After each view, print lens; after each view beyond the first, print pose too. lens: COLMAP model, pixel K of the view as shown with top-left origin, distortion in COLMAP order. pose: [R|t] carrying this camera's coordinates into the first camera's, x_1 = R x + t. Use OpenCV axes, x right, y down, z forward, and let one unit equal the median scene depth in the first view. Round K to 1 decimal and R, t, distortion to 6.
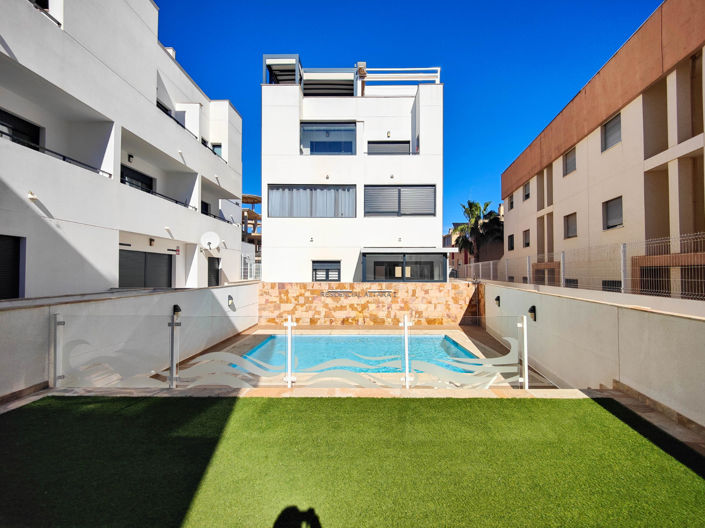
lens RADIAL K [[309.7, 0, 354.6], [0, 309.7, 264.7], [0, 0, 1]] dist [0.013668, -0.008623]
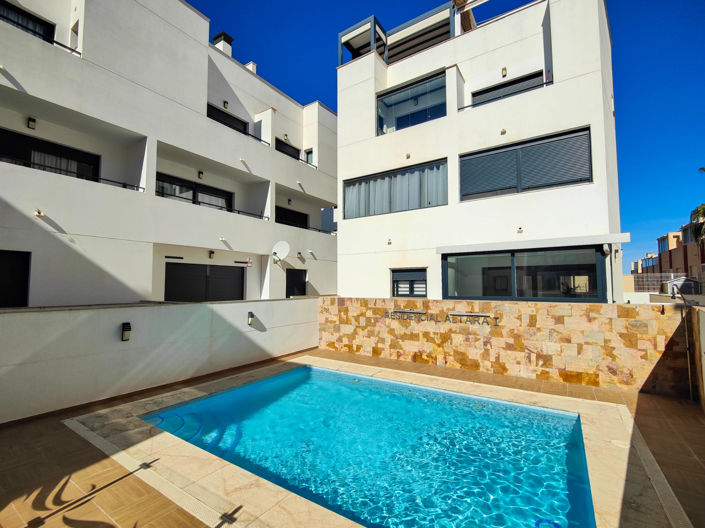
lens RADIAL K [[309.7, 0, 353.7], [0, 309.7, 270.9], [0, 0, 1]] dist [0.013668, -0.008623]
pose [[0.838882, -0.029301, -0.543524, 0.225777], [0.015261, 0.999424, -0.030325, 0.013573], [0.544099, 0.017144, 0.838846, 0.350257]]
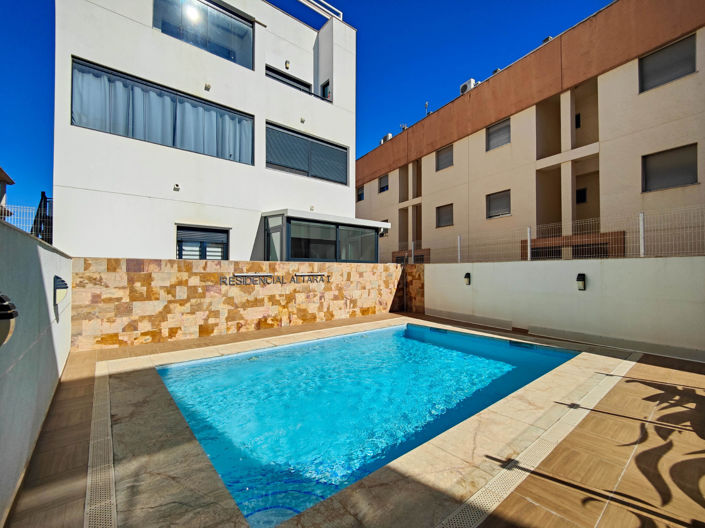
lens RADIAL K [[309.7, 0, 354.8], [0, 309.7, 265.1], [0, 0, 1]] dist [0.013668, -0.008623]
pose [[0.757816, 0.012737, 0.652344, -0.293970], [-0.013377, 0.999903, -0.003984, 0.065601], [-0.652331, -0.005707, 0.757912, 0.406918]]
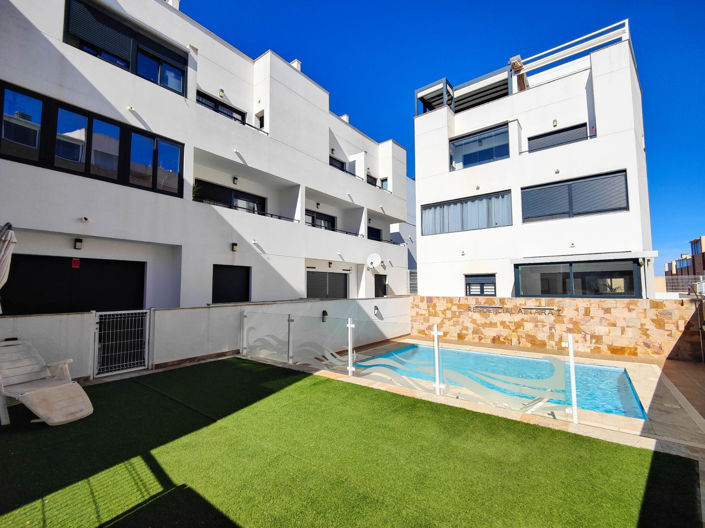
lens RADIAL K [[309.7, 0, 350.3], [0, 309.7, 268.5], [0, 0, 1]] dist [0.013668, -0.008623]
pose [[0.800272, -0.042479, -0.598130, 0.184950], [0.019992, 0.998823, -0.044188, 0.003486], [0.599303, 0.023404, 0.800180, -0.010969]]
